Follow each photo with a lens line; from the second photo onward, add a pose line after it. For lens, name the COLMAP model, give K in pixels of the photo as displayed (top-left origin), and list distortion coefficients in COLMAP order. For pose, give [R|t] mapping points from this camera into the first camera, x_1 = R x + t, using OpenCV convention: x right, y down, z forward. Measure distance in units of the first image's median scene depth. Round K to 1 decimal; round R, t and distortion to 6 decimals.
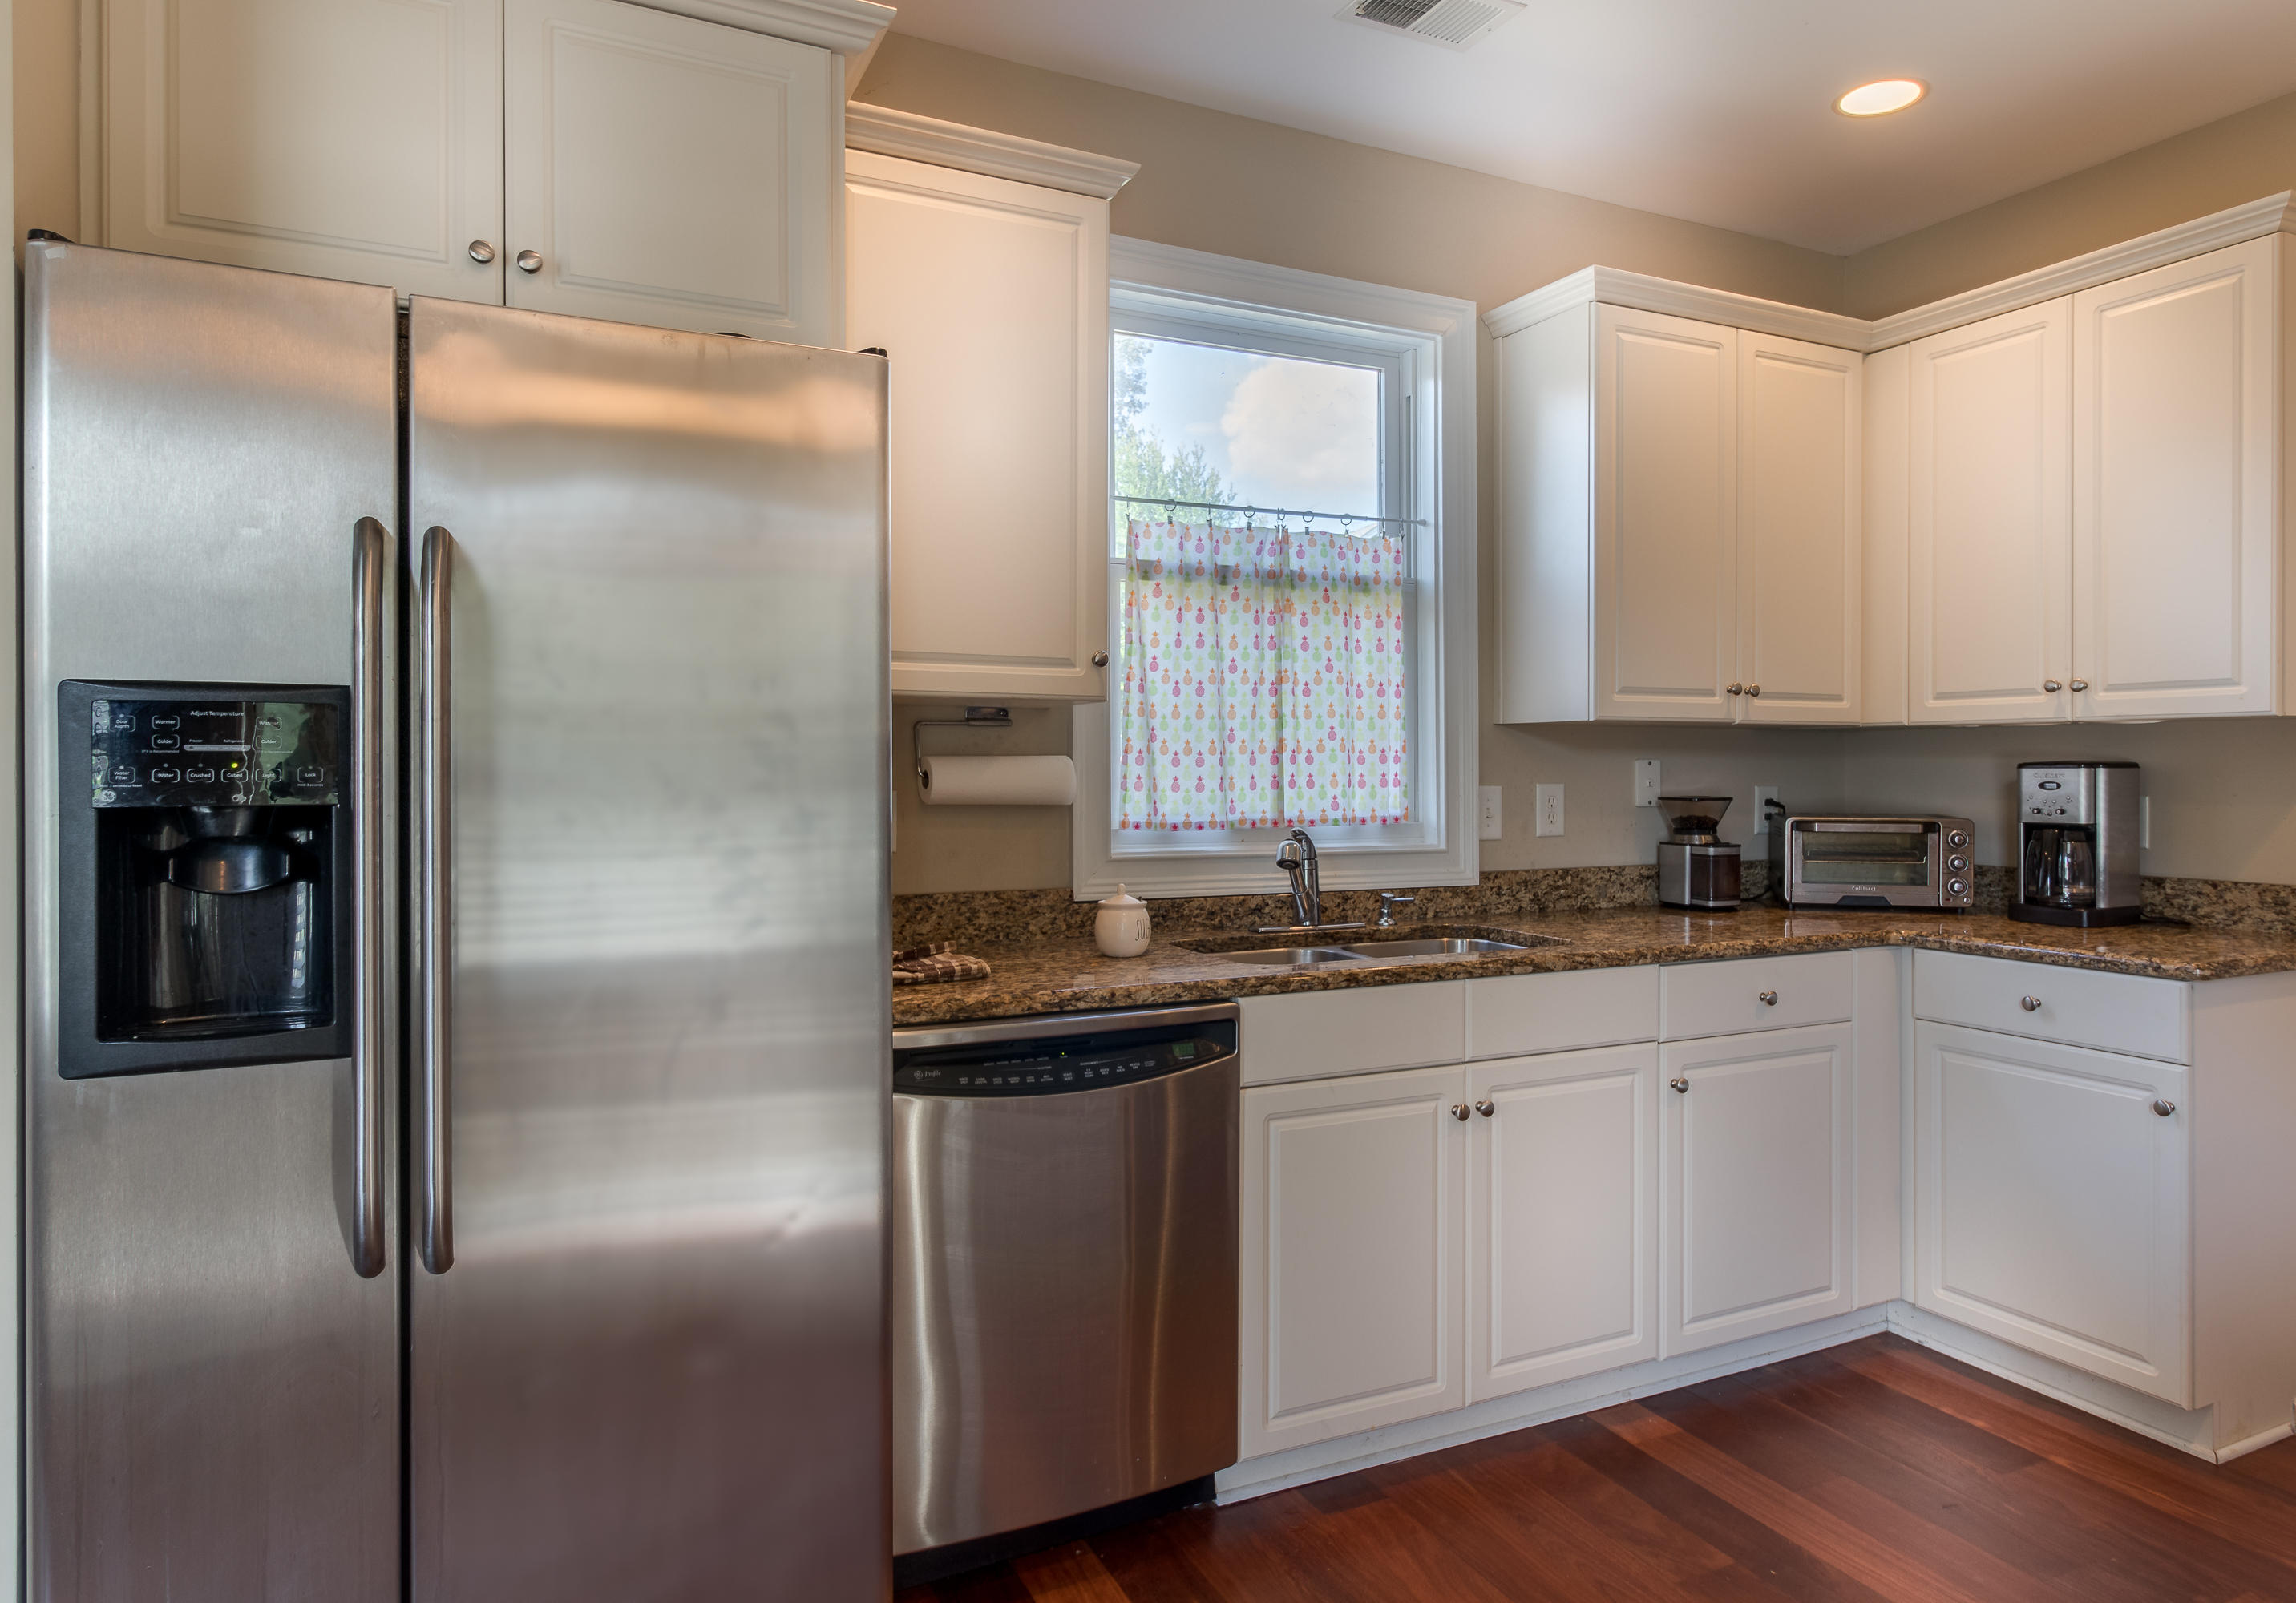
lens RADIAL K [[1414.2, 0, 1237.1], [0, 1414.2, 769.4], [0, 0, 1]] dist [-0.000302, -0.000510]
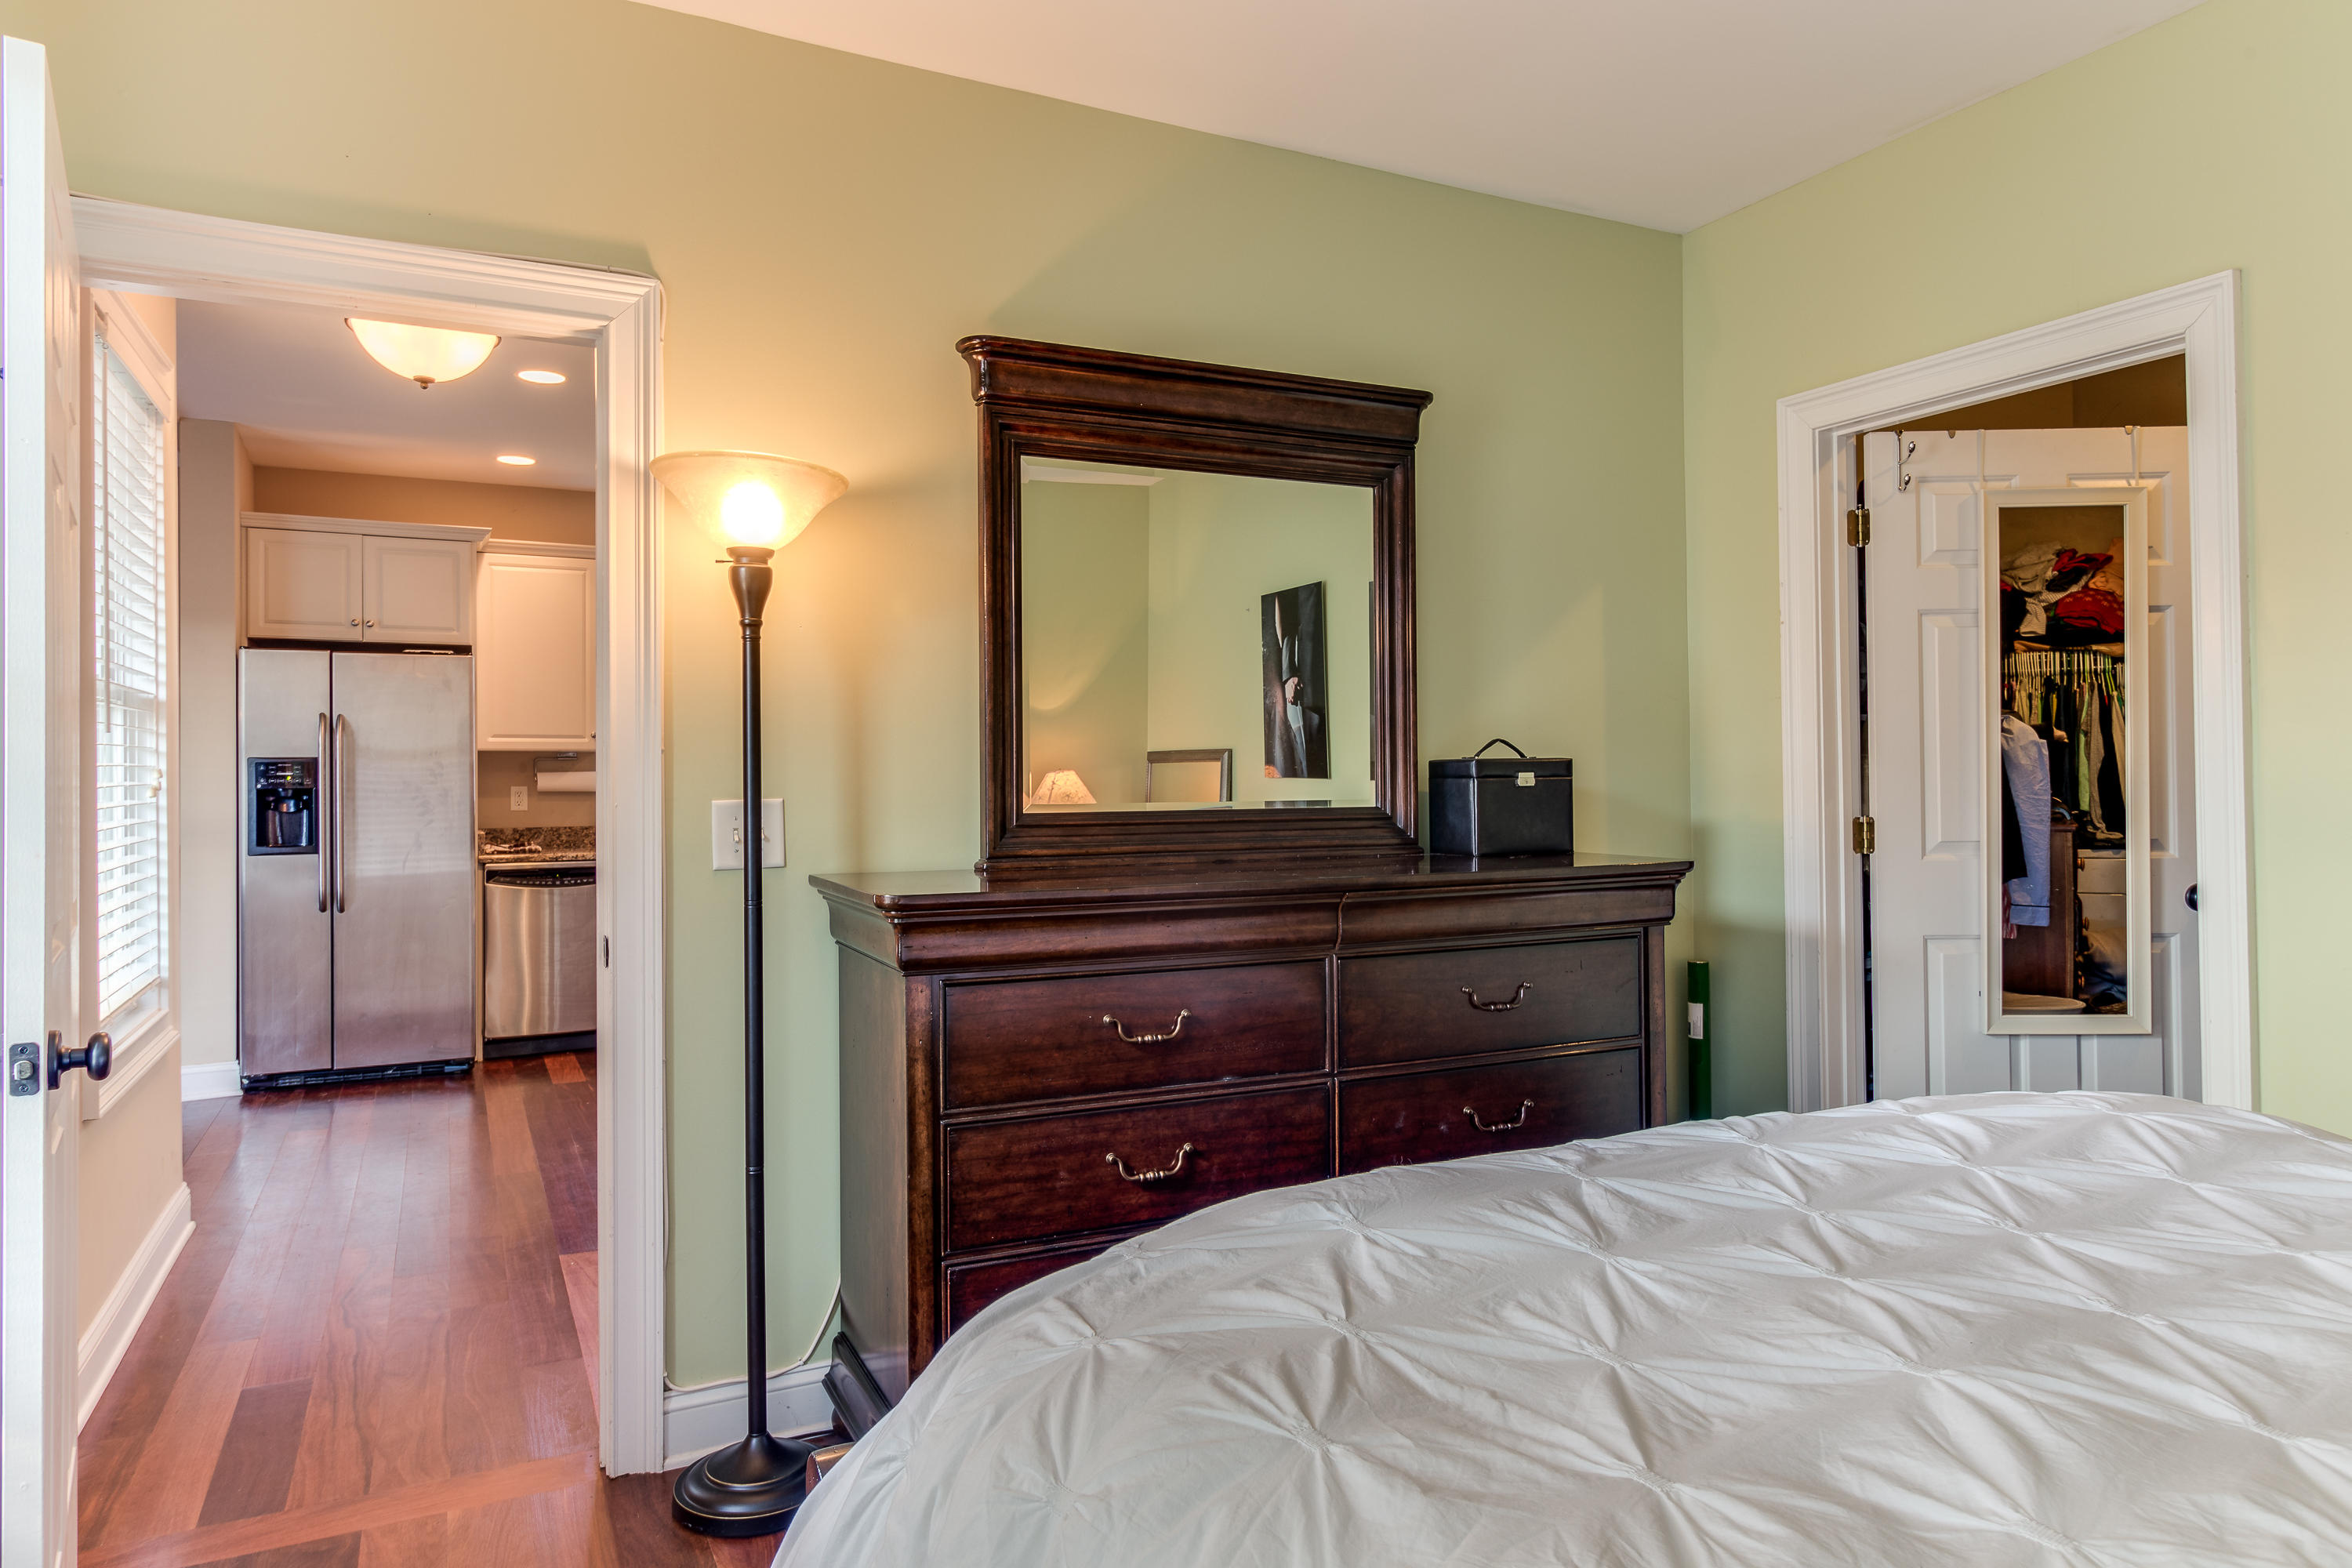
lens RADIAL K [[1471.5, 0, 1179.7], [0, 1471.5, 758.0], [0, 0, 1]] dist [0.005661, 0.001602]
pose [[0.999963, -0.008276, 0.002435, 0.796256], [0.008304, 0.999900, -0.011488, 0.003207], [-0.002339, 0.011508, 0.999931, -1.407228]]
